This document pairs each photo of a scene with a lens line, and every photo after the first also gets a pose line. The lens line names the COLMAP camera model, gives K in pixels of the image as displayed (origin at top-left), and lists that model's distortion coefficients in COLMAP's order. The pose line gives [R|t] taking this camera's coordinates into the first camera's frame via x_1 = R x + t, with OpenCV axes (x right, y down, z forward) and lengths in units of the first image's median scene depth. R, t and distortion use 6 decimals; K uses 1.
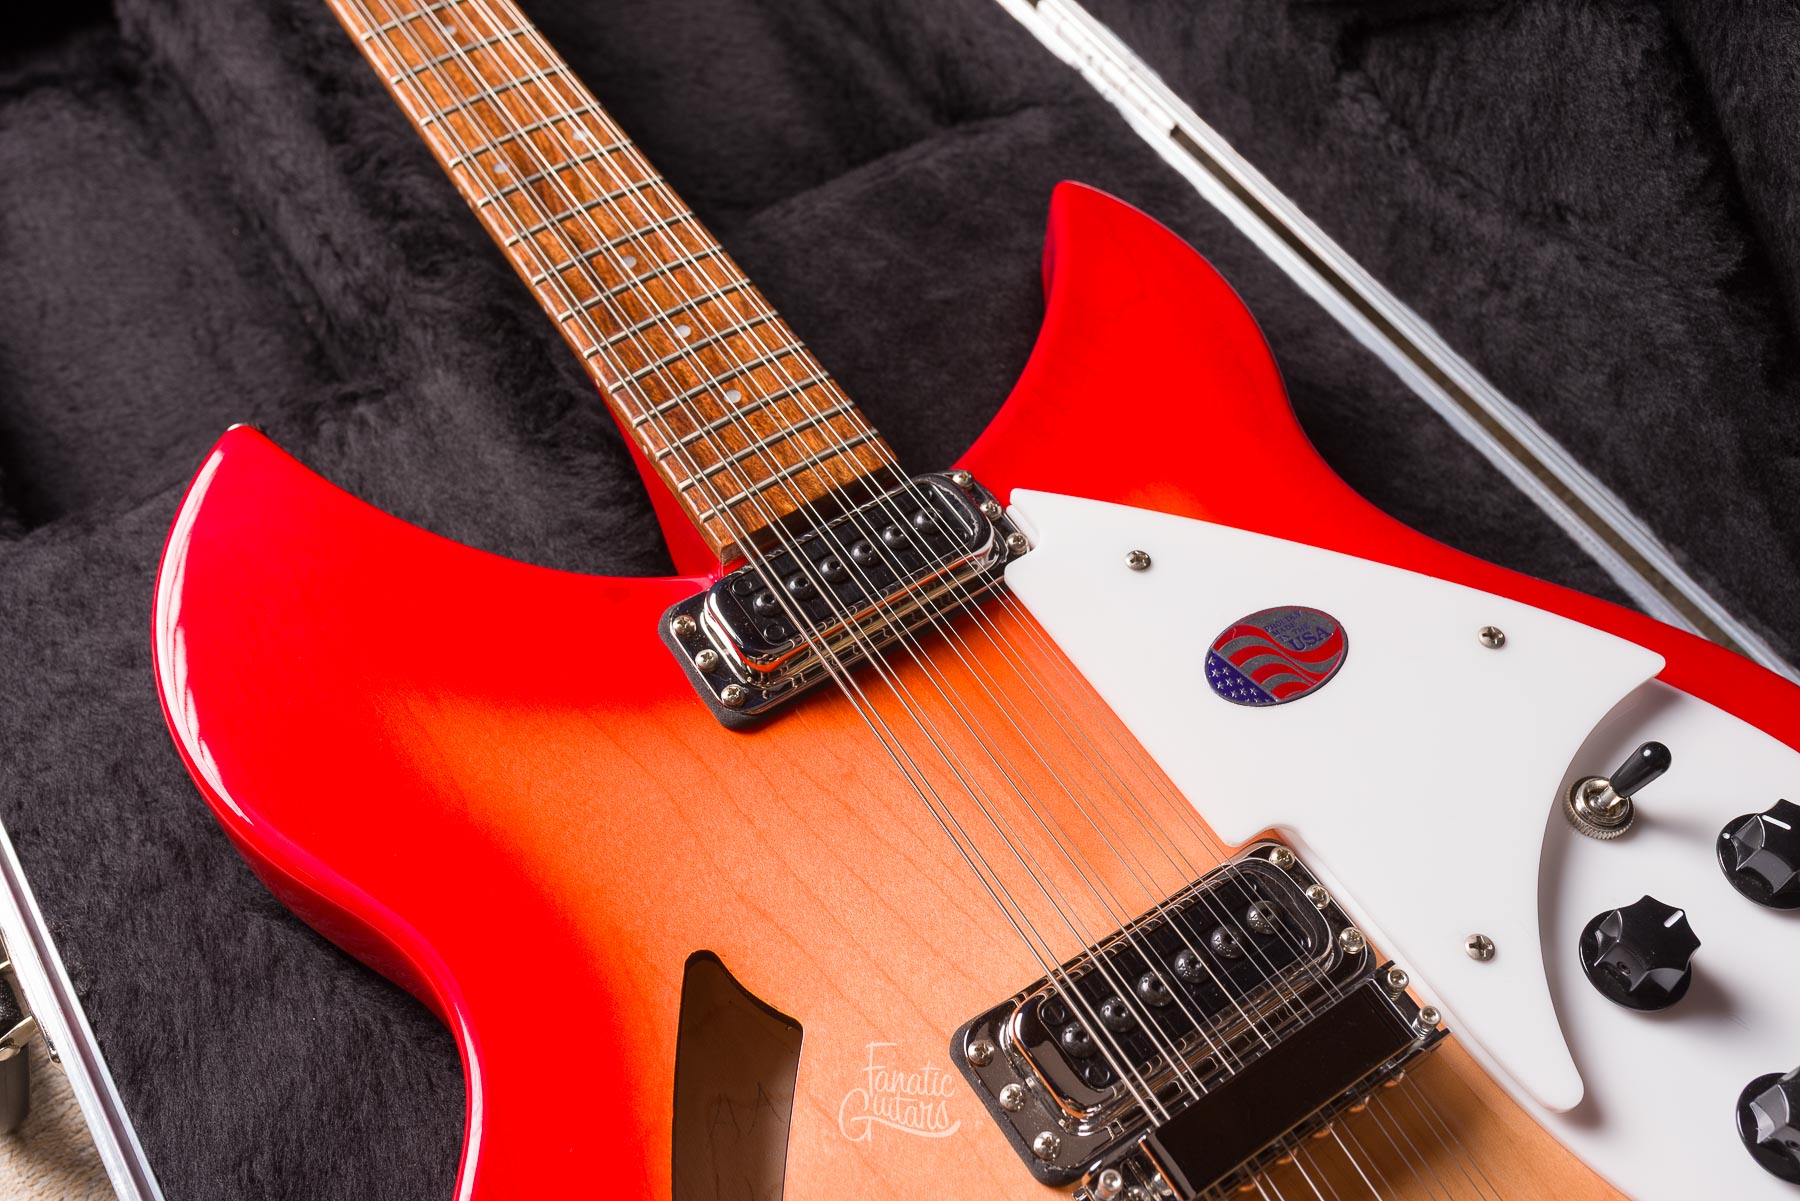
lens RADIAL K [[1781.2, 0, 900.0], [0, 1781.2, 600.5], [0, 0, 1]] dist [-0.005871, 0.021989]
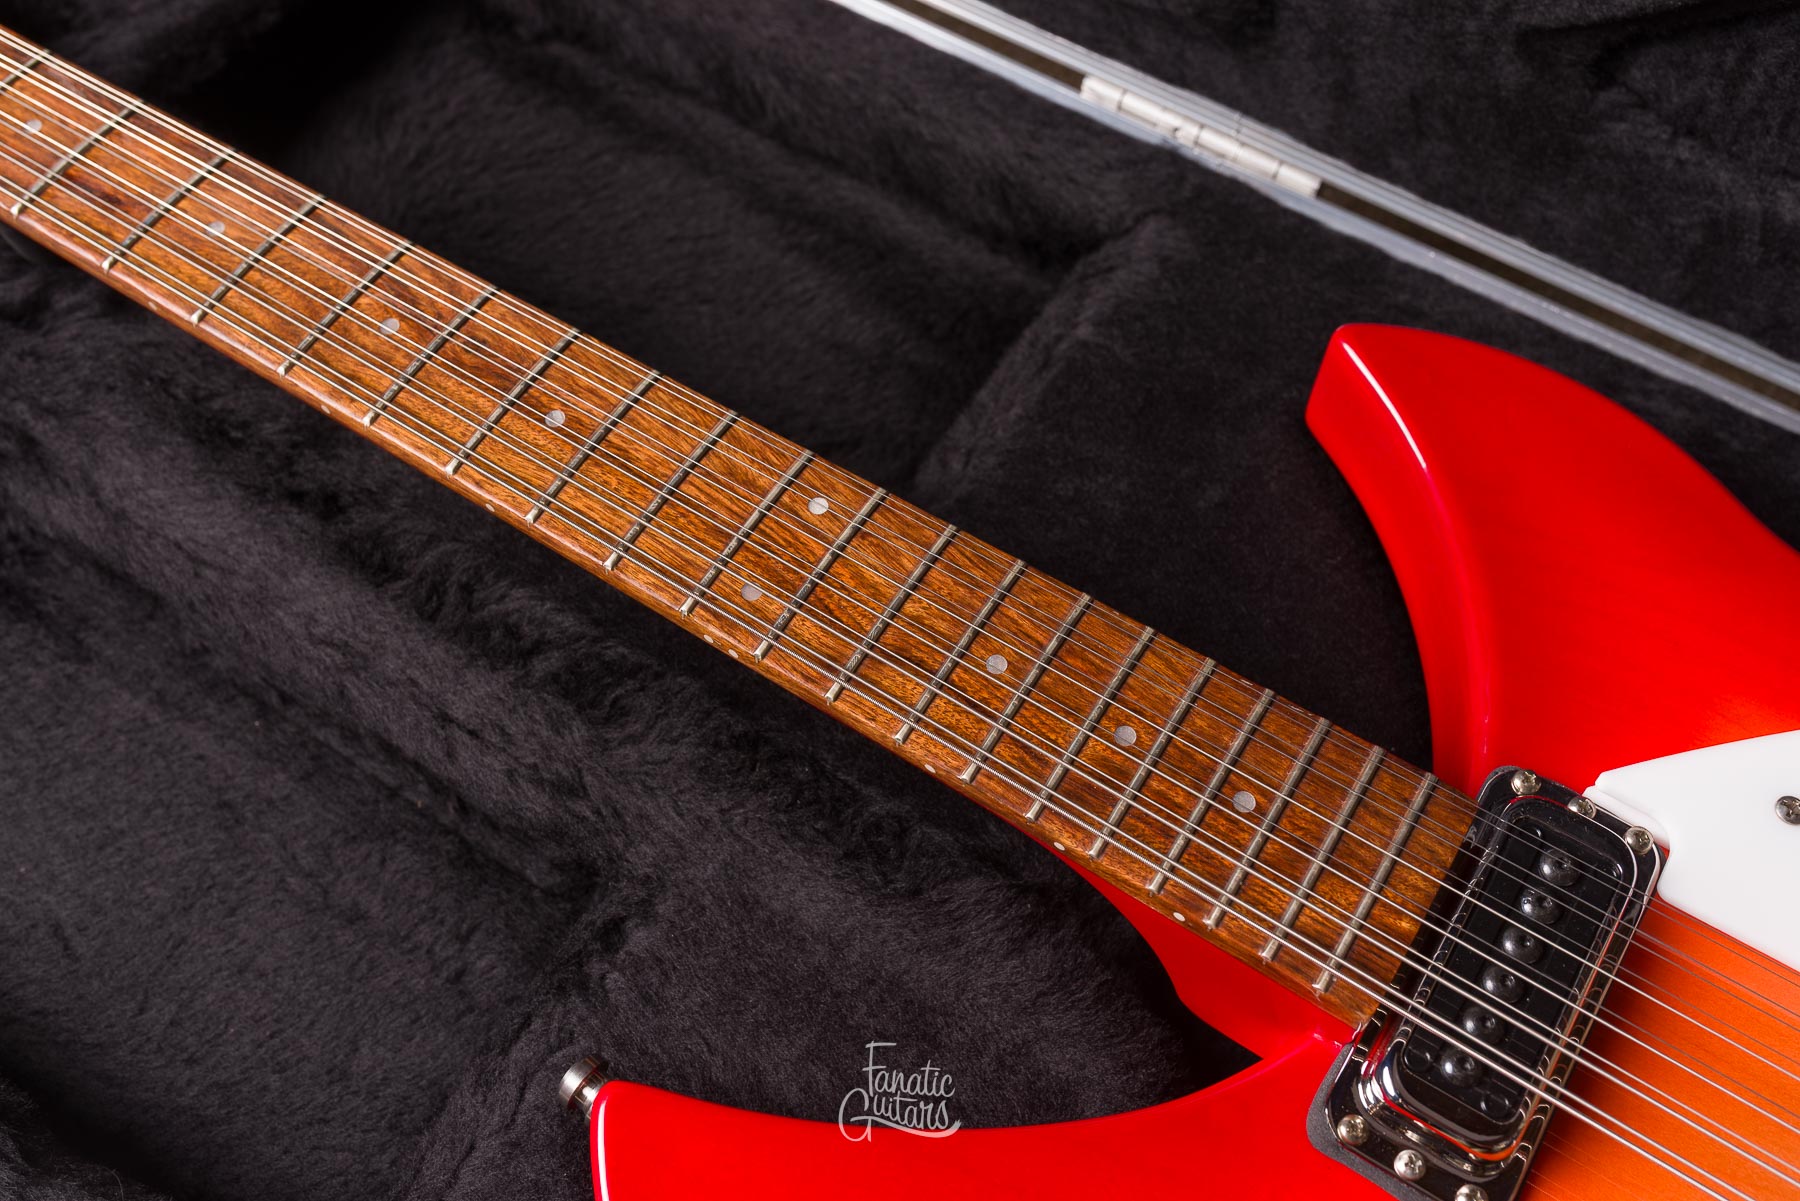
lens RADIAL K [[1792.6, 0, 899.9], [0, 1792.6, 603.4], [0, 0, 1]] dist [0.000362, 0.003300]
pose [[0.910404, -0.366500, 0.191945, -0.311978], [0.349923, 0.929647, 0.115368, -0.302116], [-0.220723, -0.037866, 0.974601, 0.262852]]
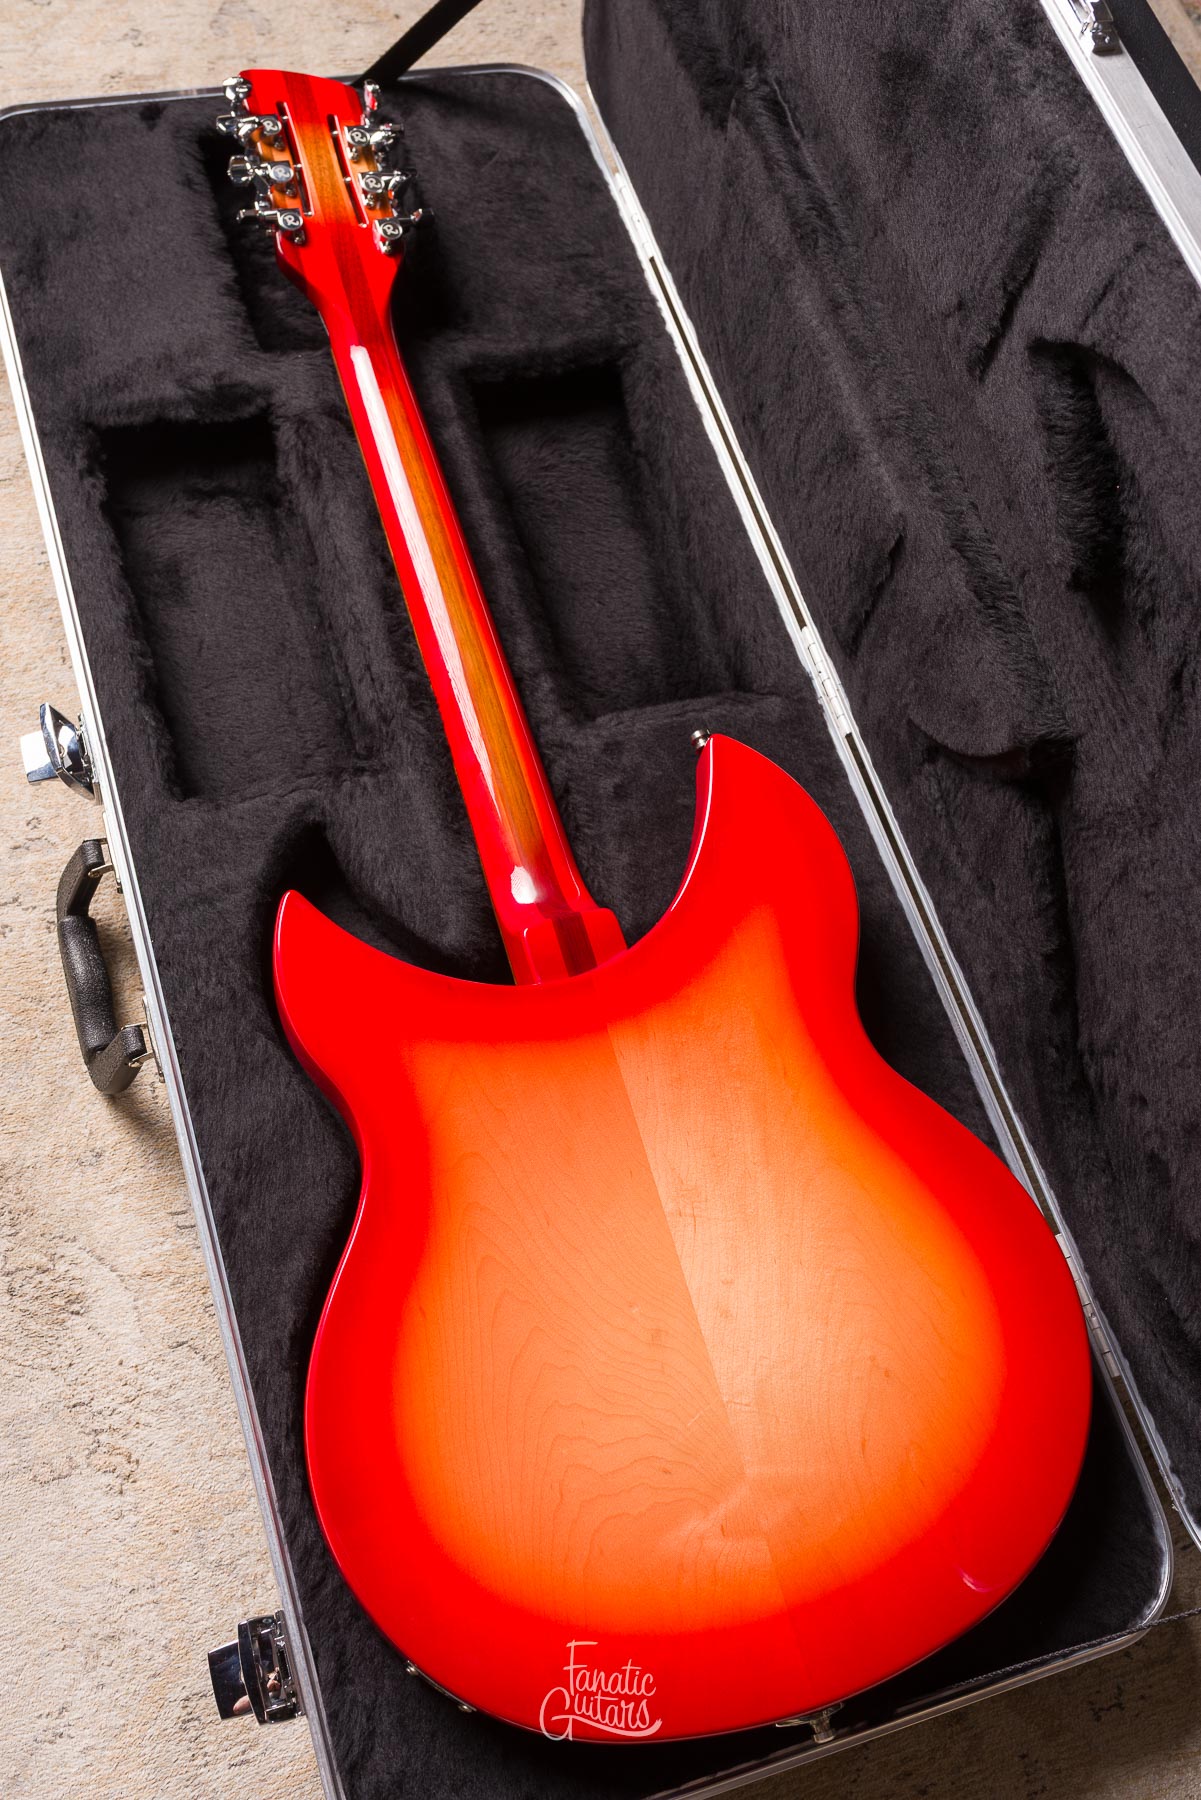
lens RADIAL K [[1804.7, 0, 598.2], [0, 1804.7, 905.0], [0, 0, 1]] dist [0.001948, -0.002567]
pose [[0.953651, 0.299937, -0.024229, 0.016851], [-0.295471, 0.948607, 0.113325, -0.283671], [0.056974, -0.100913, 0.993263, -0.928761]]
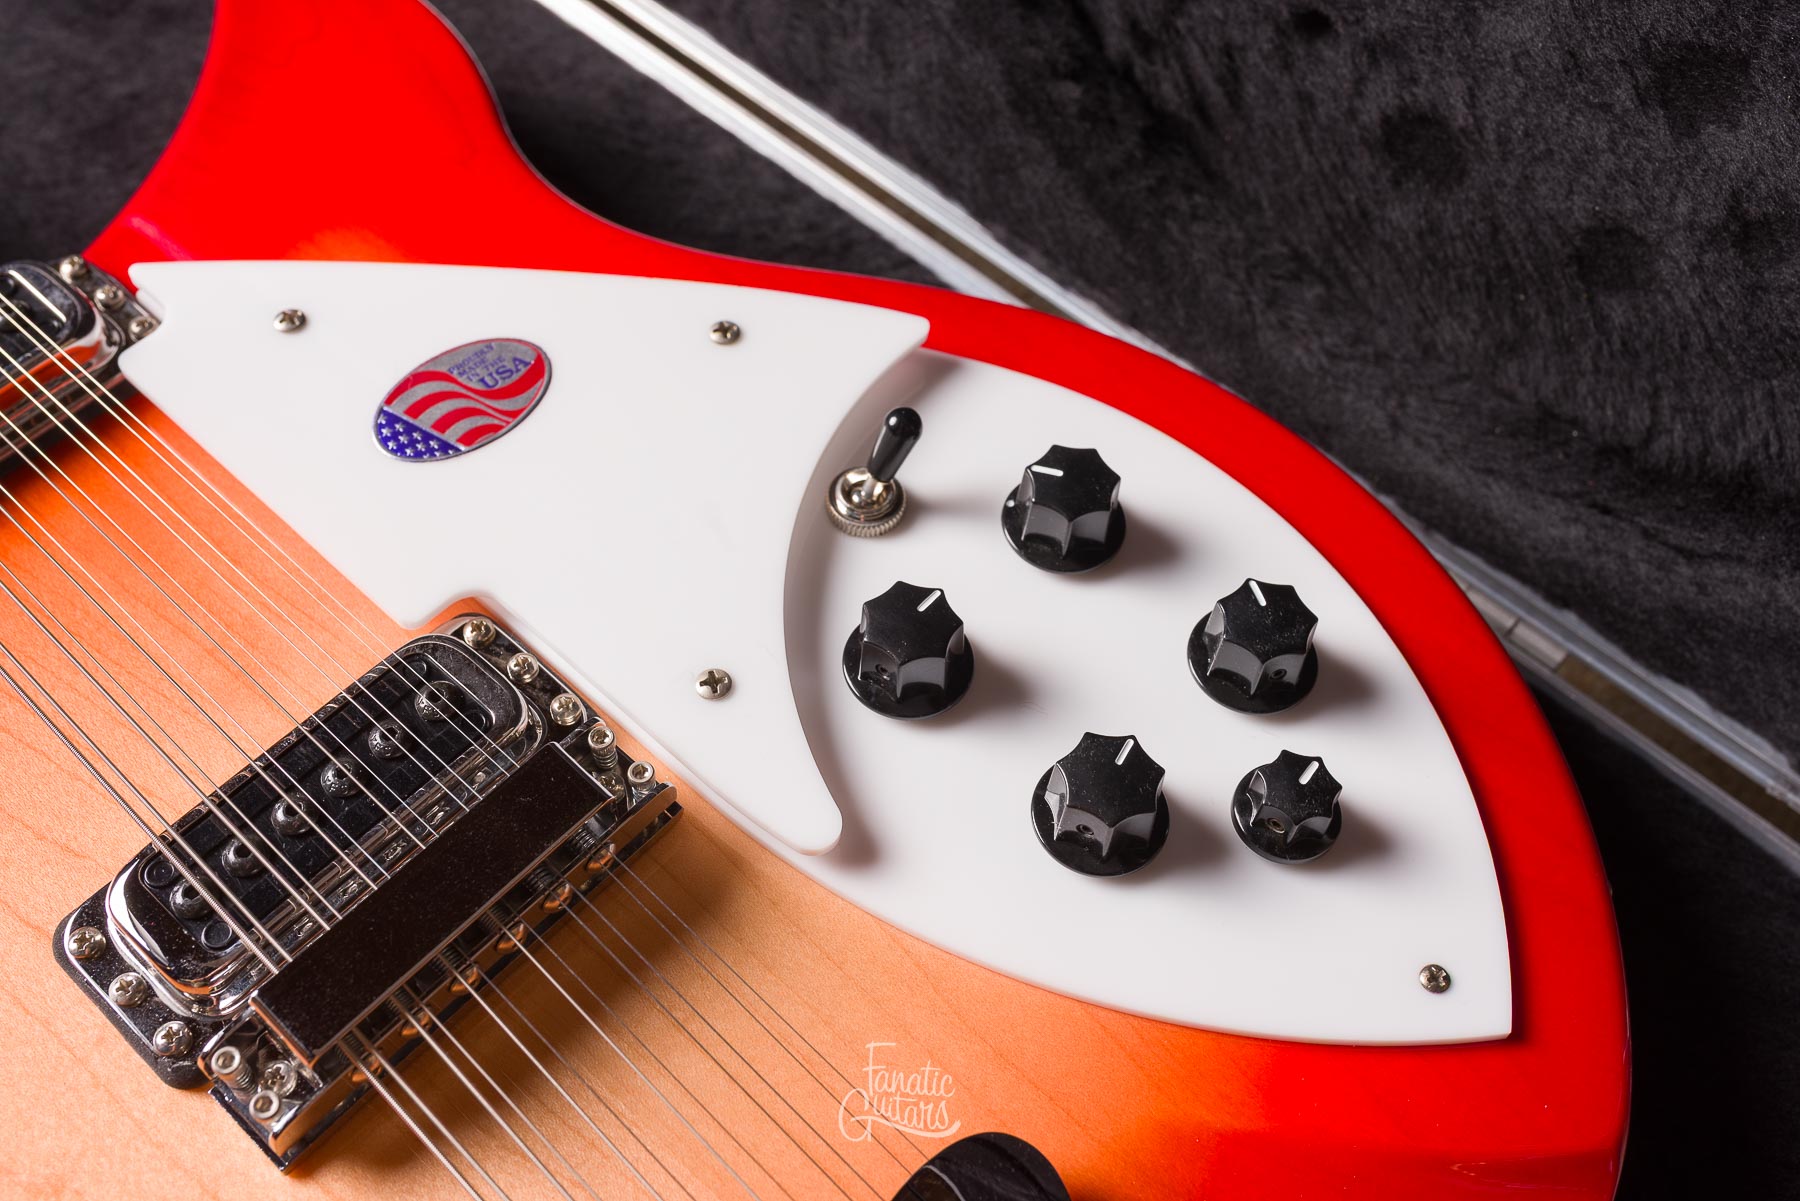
lens RADIAL K [[1804.7, 0, 900.0], [0, 1804.7, 600.5], [0, 0, 1]] dist [0.001948, -0.002567]
pose [[0.969577, -0.195467, 0.147355, 0.224299], [0.192012, 0.980677, 0.037456, 0.109012], [-0.151830, -0.008023, 0.988374, 0.129848]]
